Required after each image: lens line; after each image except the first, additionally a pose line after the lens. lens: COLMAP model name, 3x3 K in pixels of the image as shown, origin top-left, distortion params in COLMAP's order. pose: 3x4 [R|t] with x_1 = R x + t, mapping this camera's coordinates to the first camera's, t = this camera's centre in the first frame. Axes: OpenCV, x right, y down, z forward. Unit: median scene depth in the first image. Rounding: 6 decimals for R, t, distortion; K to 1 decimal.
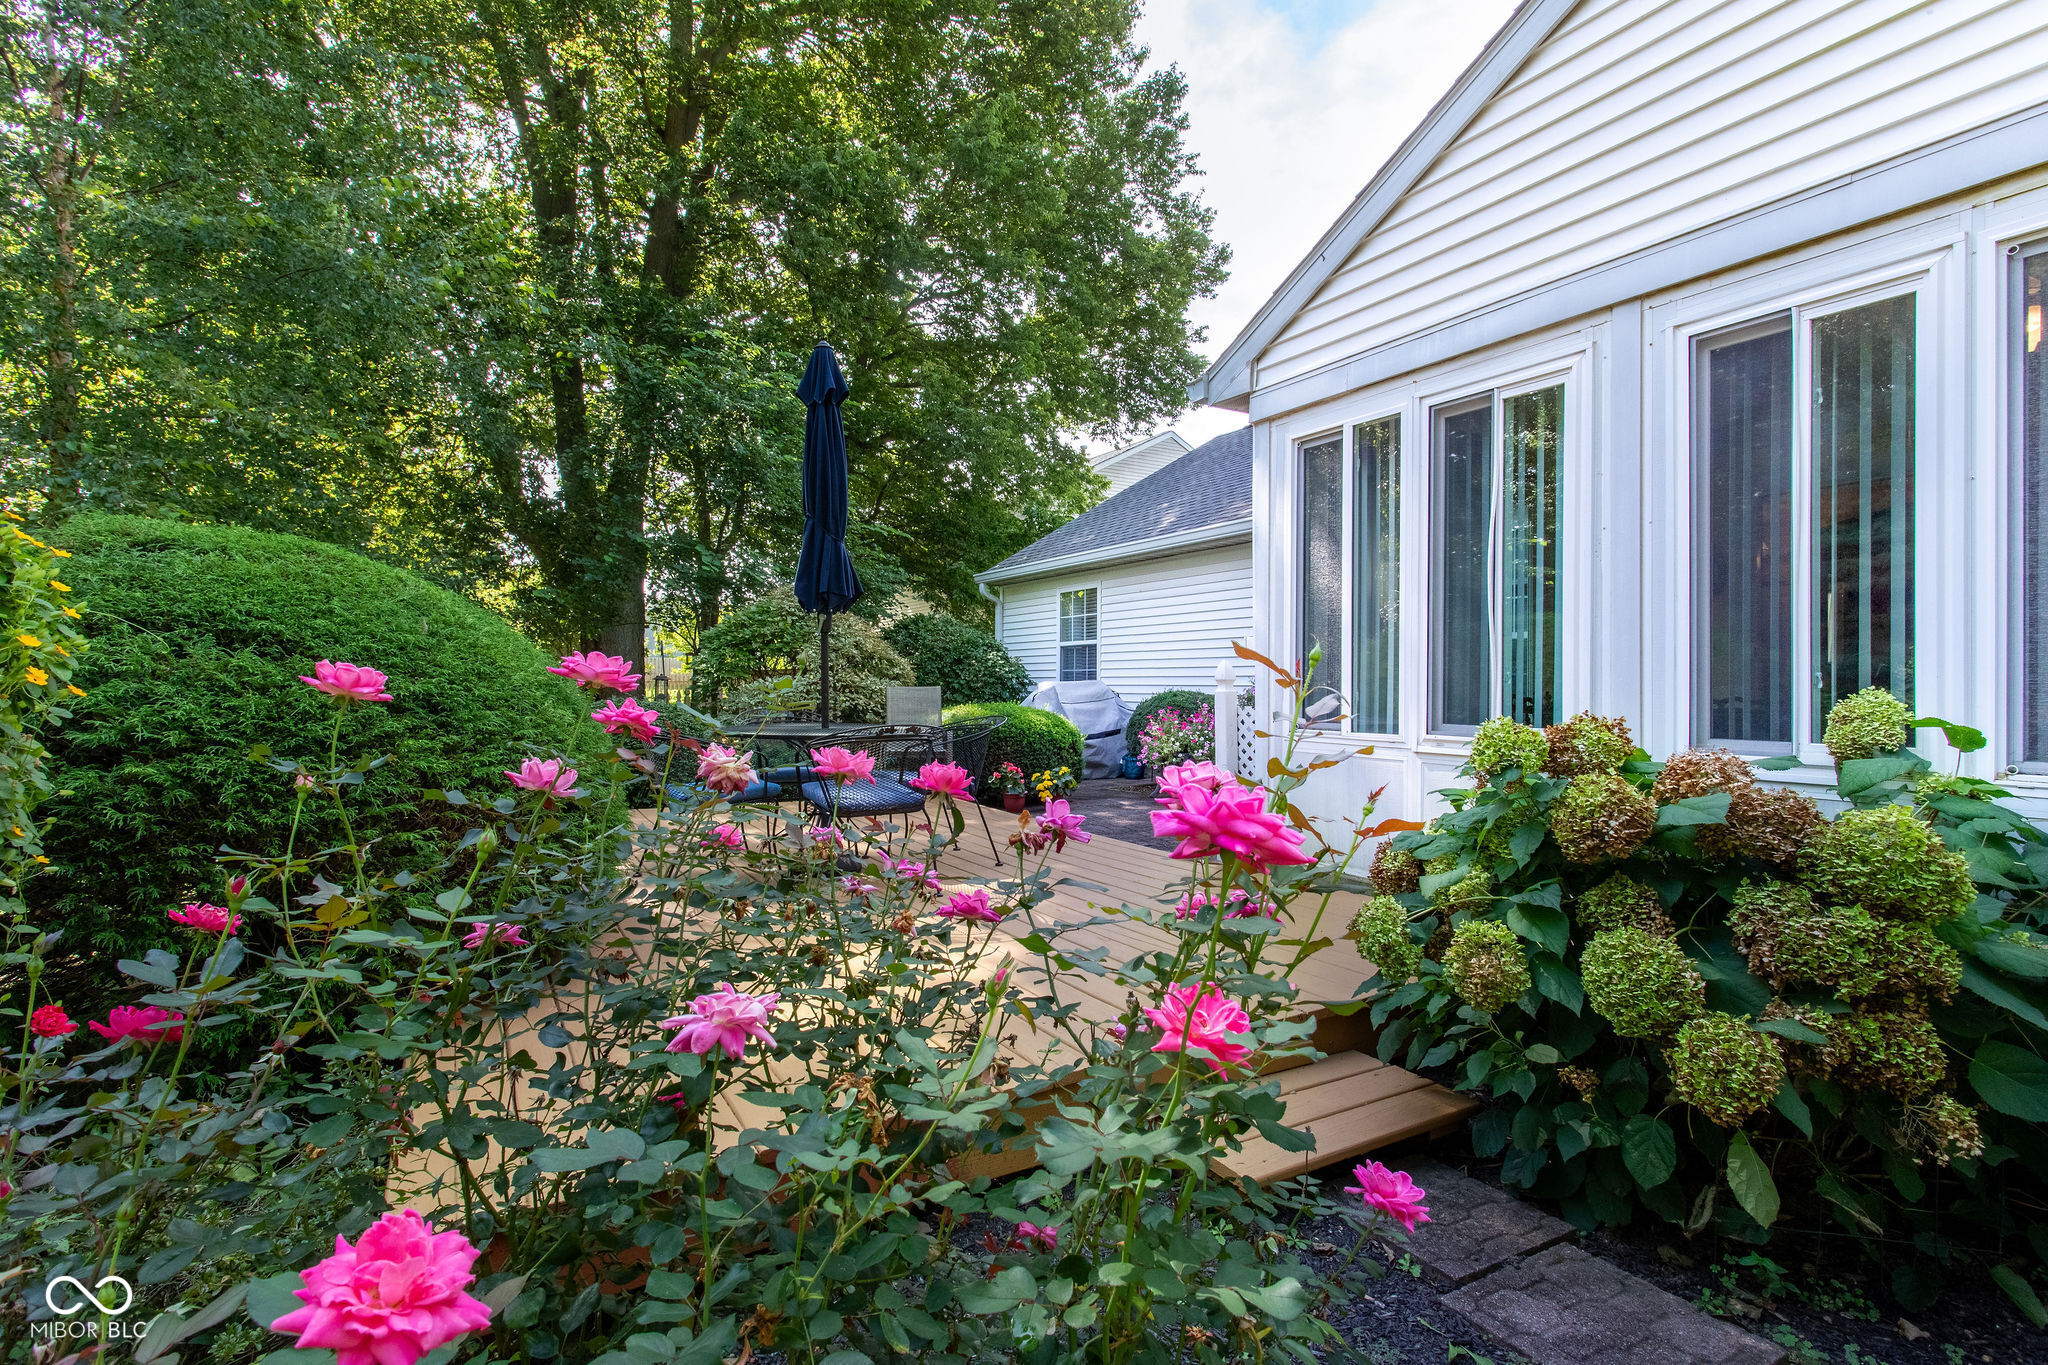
lens RADIAL K [[982.2, 0, 1042.2], [0, 982.2, 682.8], [0, 0, 1]] dist [-0.006716, 0.003951]
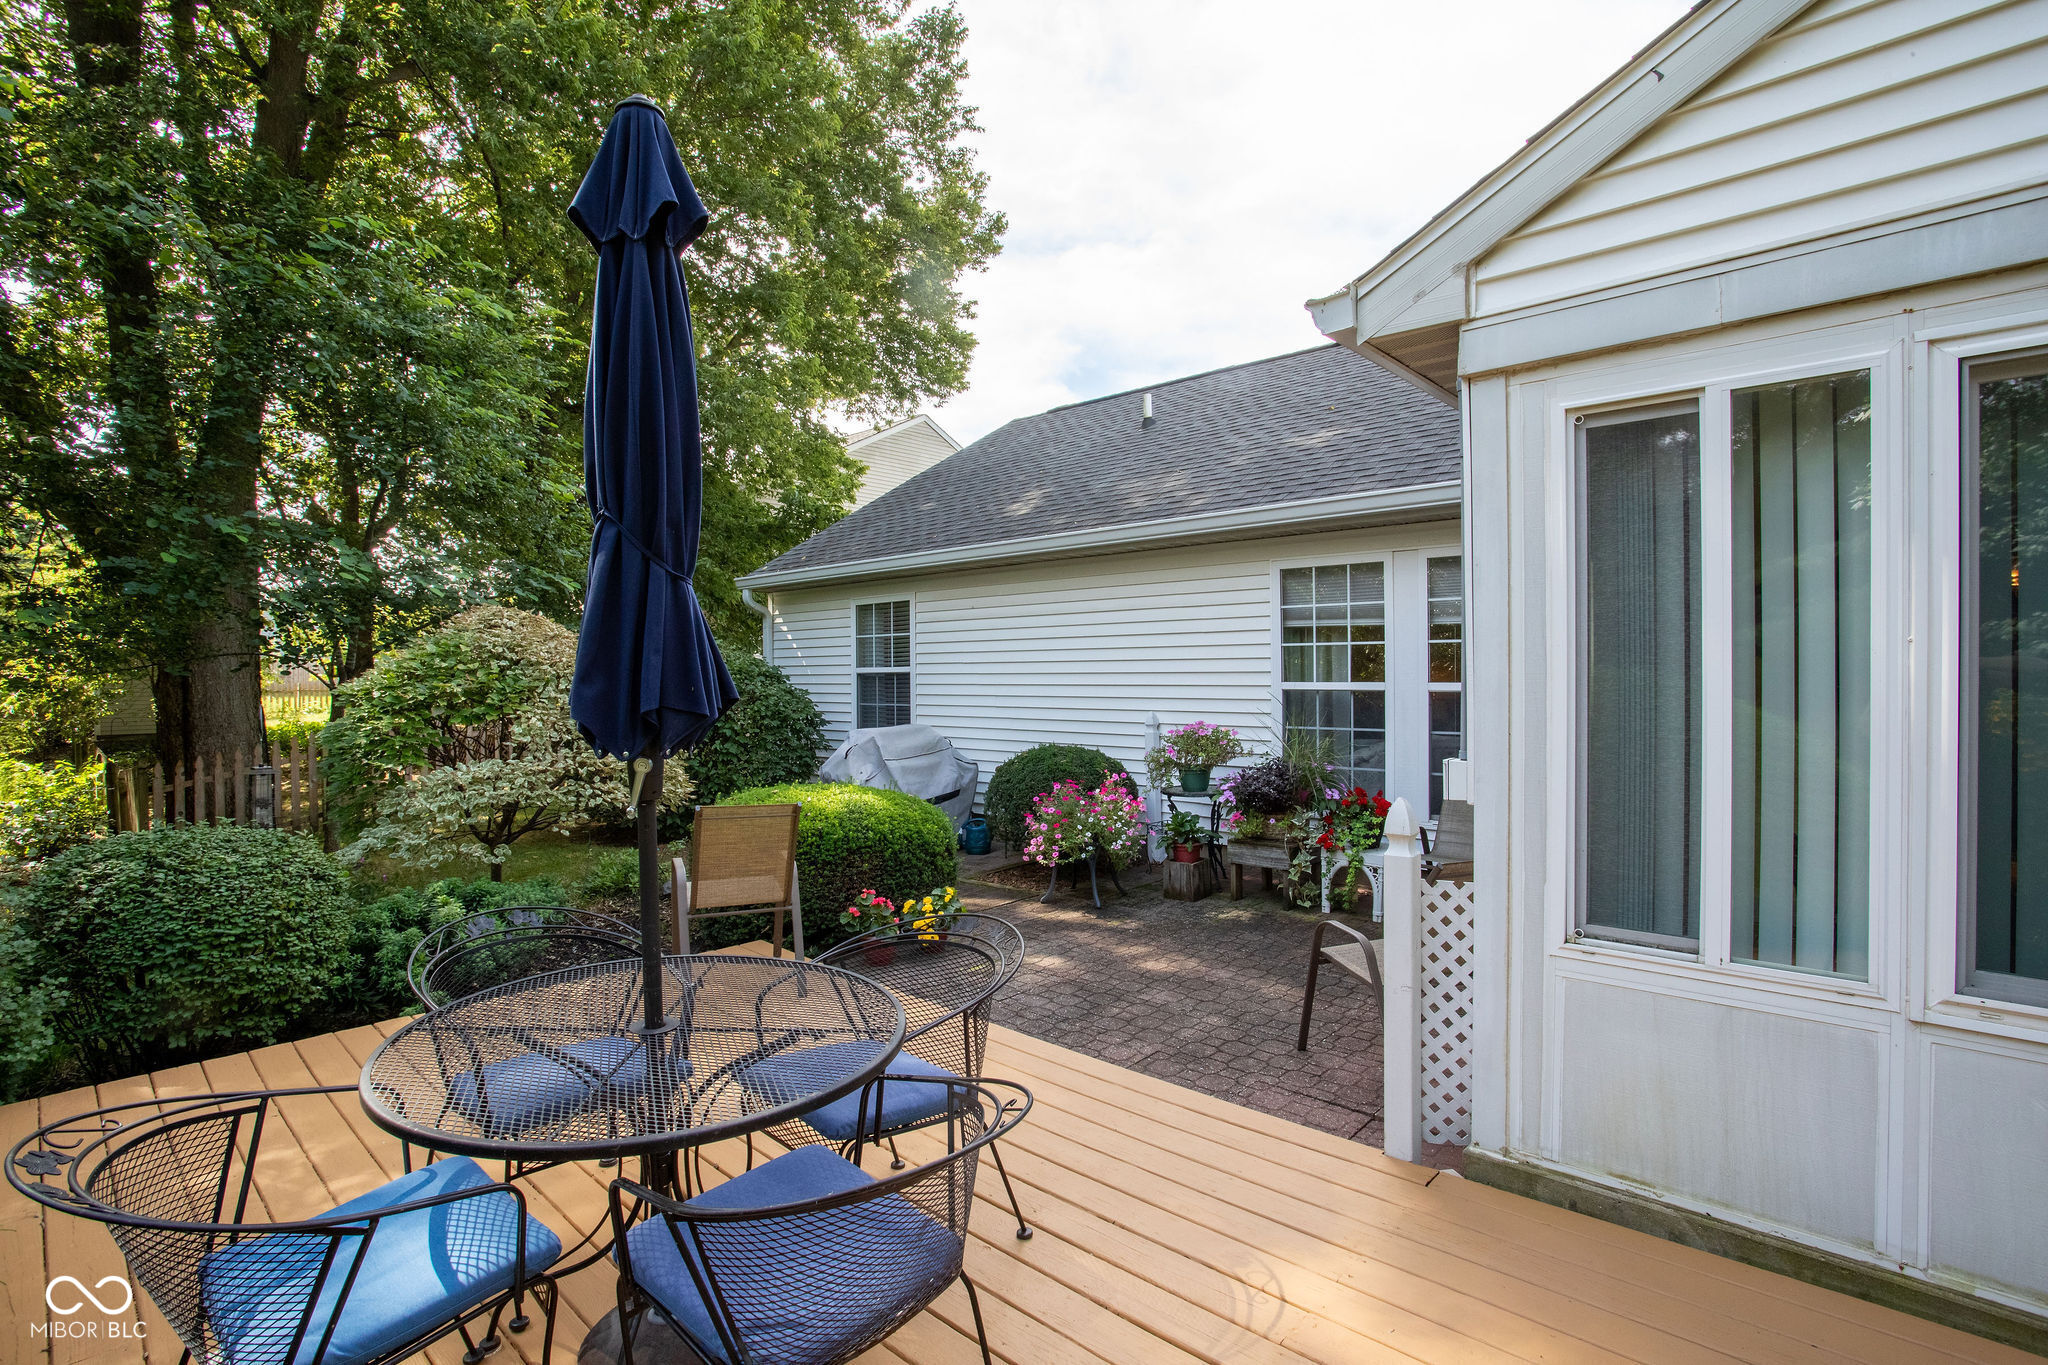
lens RADIAL K [[982.2, 0, 1006.6], [0, 982.2, 634.2], [0, 0, 1]] dist [-0.006716, 0.003951]
pose [[0.964676, 0.000635, 0.263439, -0.051176], [0.008613, 0.999386, -0.033949, -0.028455], [-0.263299, 0.035019, 0.964078, 0.148489]]
